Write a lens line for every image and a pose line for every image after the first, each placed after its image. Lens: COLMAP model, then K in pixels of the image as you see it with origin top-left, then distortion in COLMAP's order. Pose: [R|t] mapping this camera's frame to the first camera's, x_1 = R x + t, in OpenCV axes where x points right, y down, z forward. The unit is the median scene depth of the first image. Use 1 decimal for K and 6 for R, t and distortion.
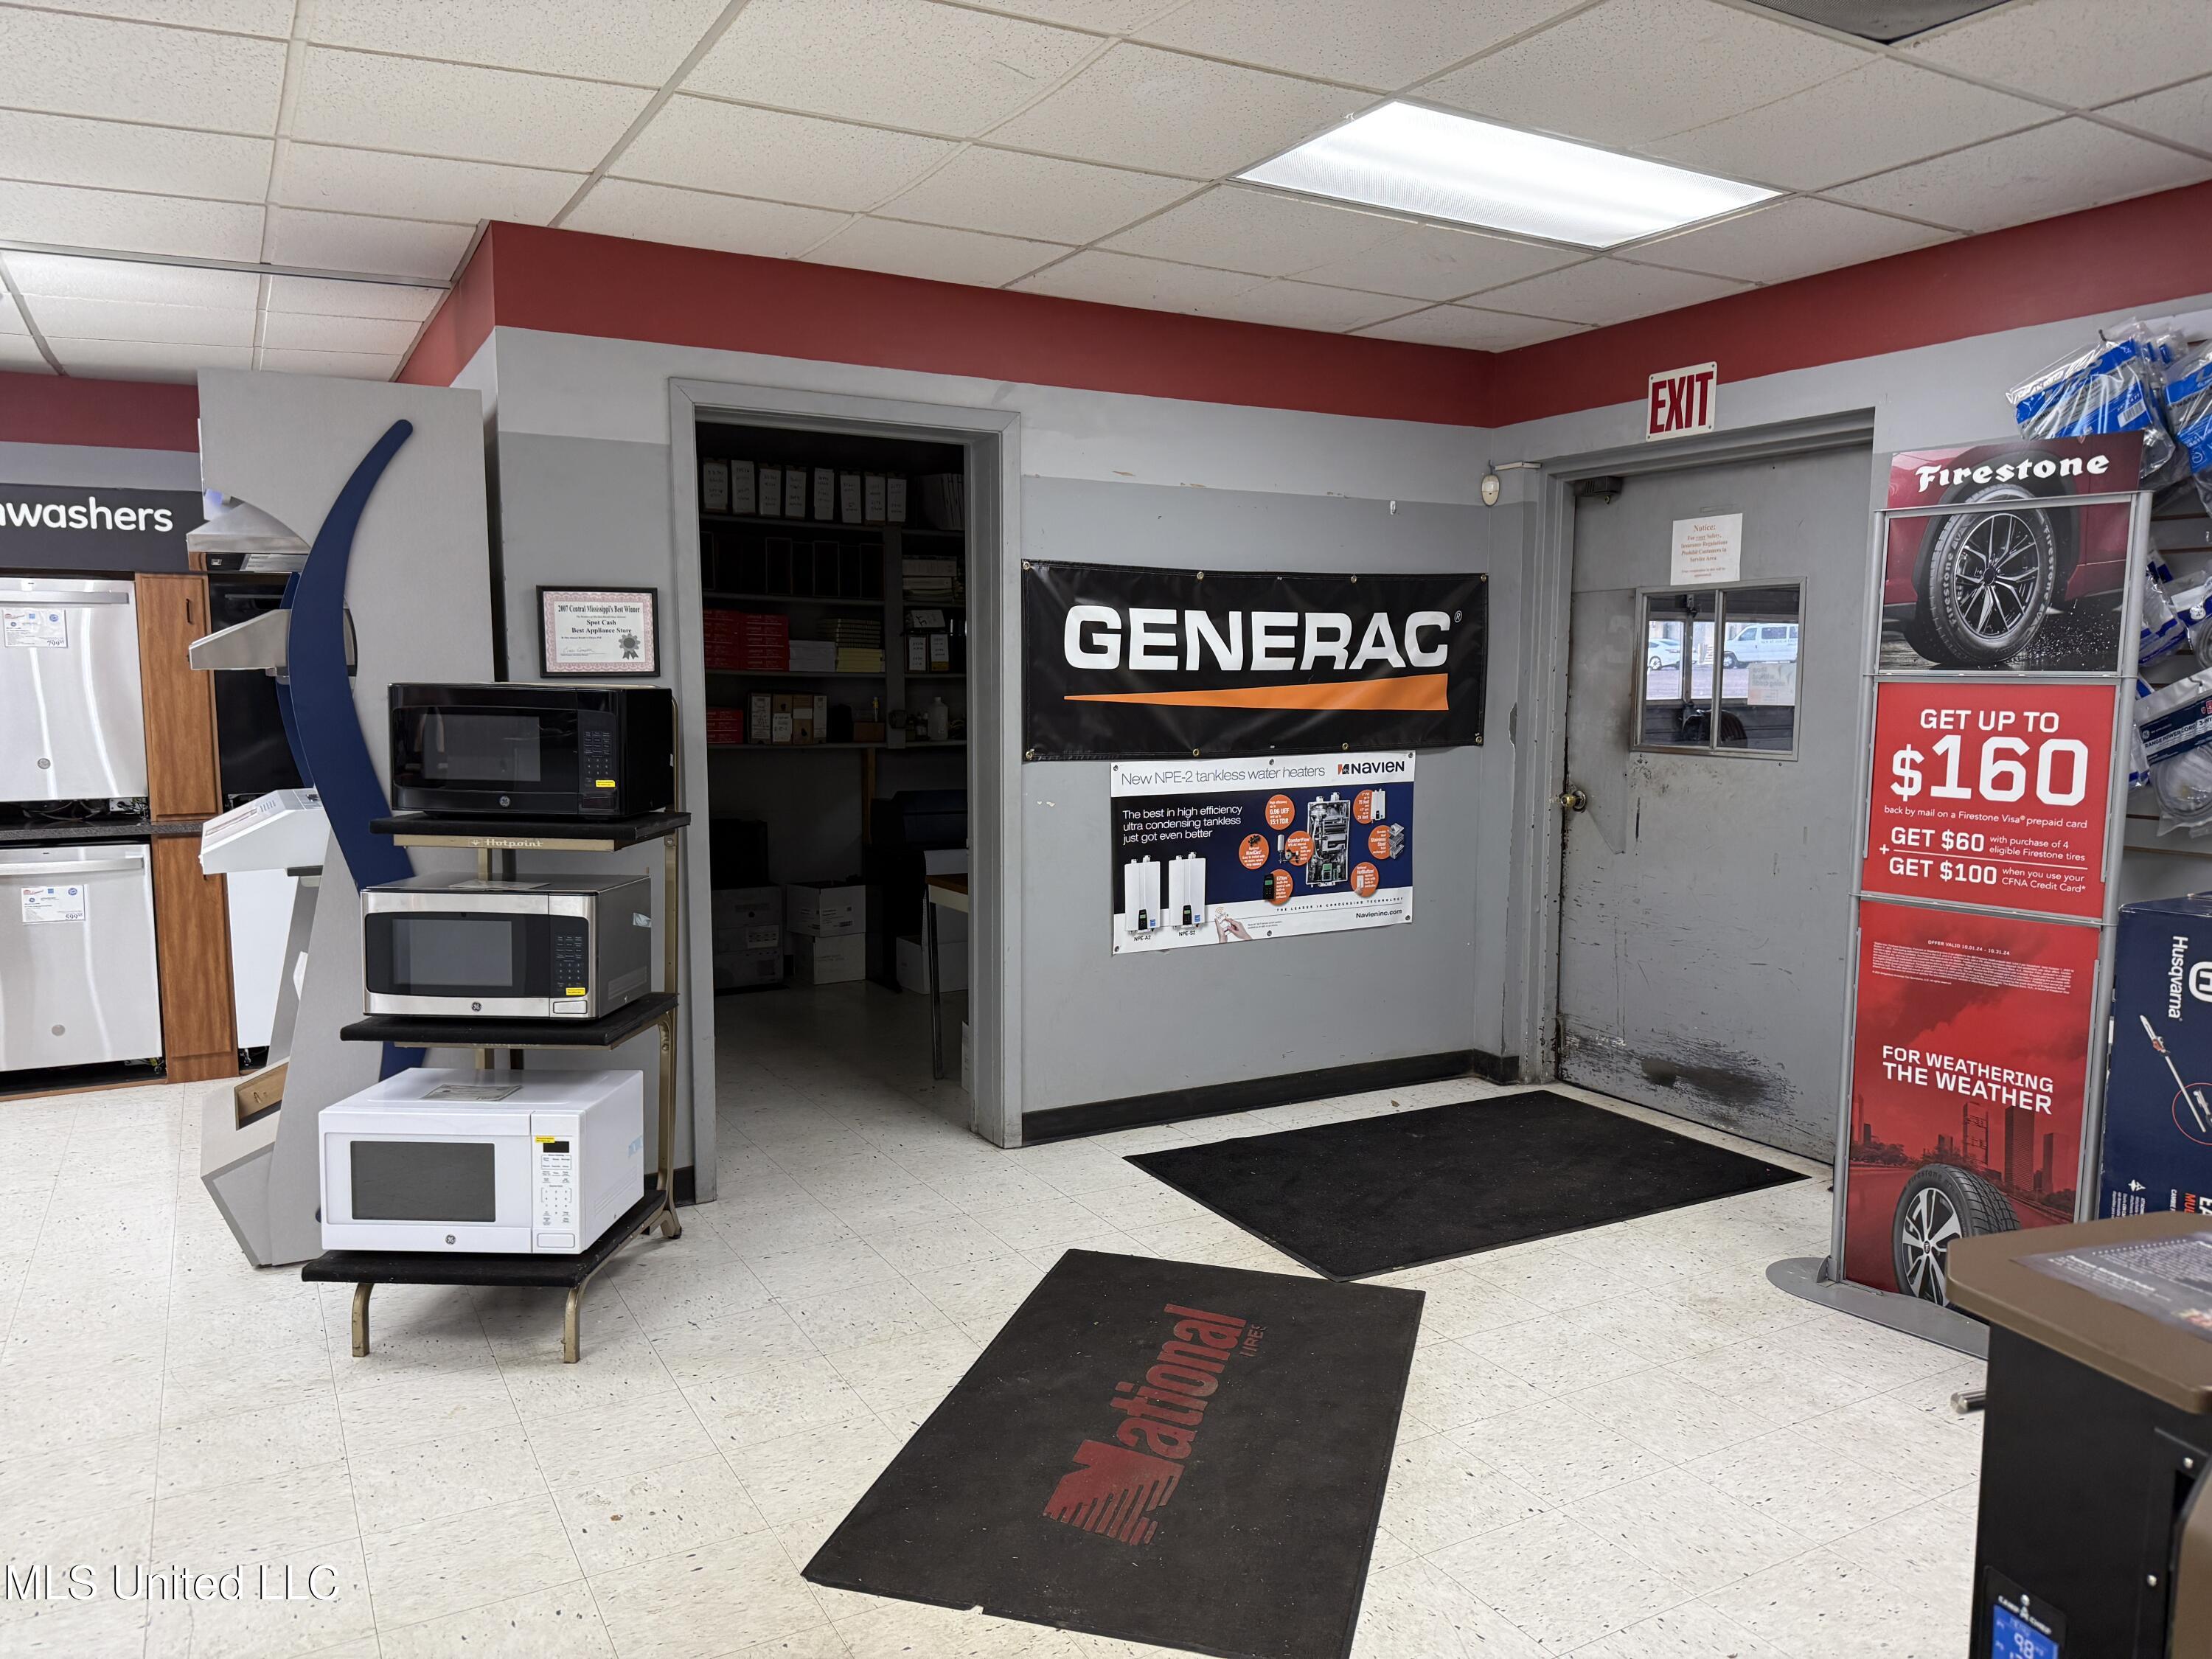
lens RADIAL K [[1572.5, 0, 1106.9], [0, 1572.5, 836.1], [0, 0, 1]] dist [0.006026, 0.000742]
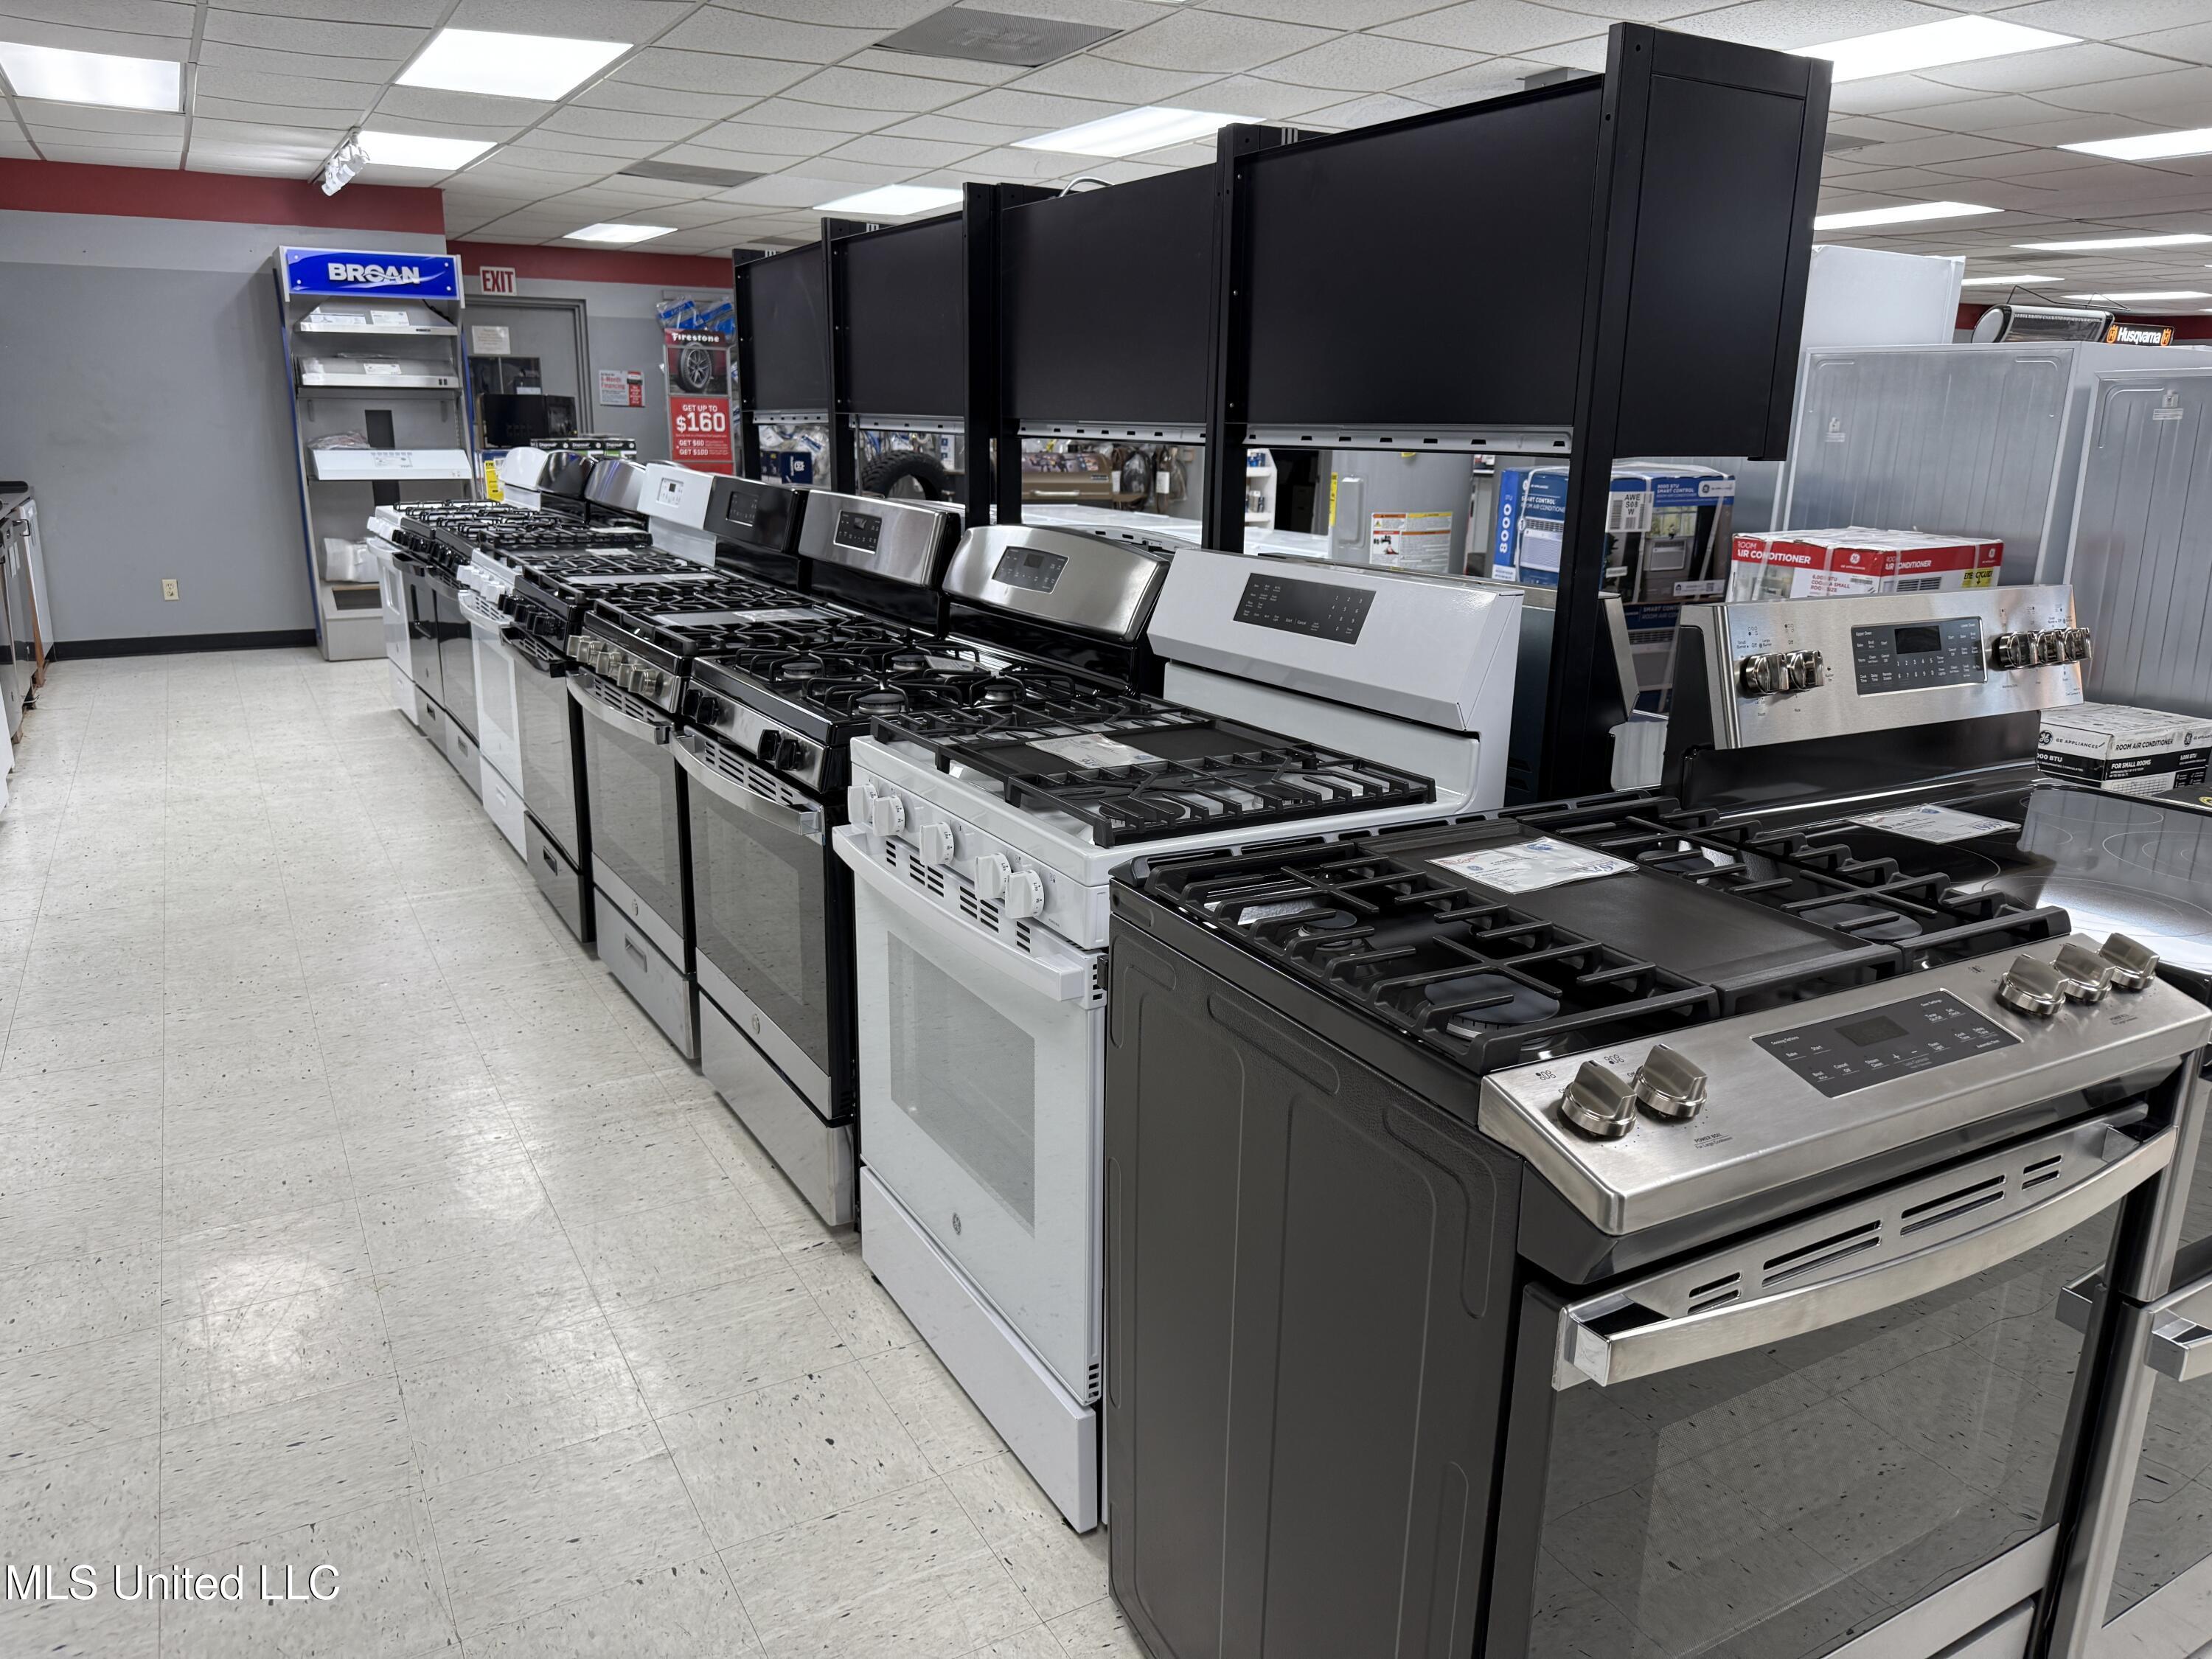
lens RADIAL K [[1572.5, 0, 1105.3], [0, 1572.5, 828.4], [0, 0, 1]] dist [0.006026, 0.000742]
pose [[-0.006380, -0.266640, 0.963775, -3.139954], [0.090044, 0.959726, 0.266116, -0.023957], [-0.995917, 0.088480, 0.017886, 0.085848]]
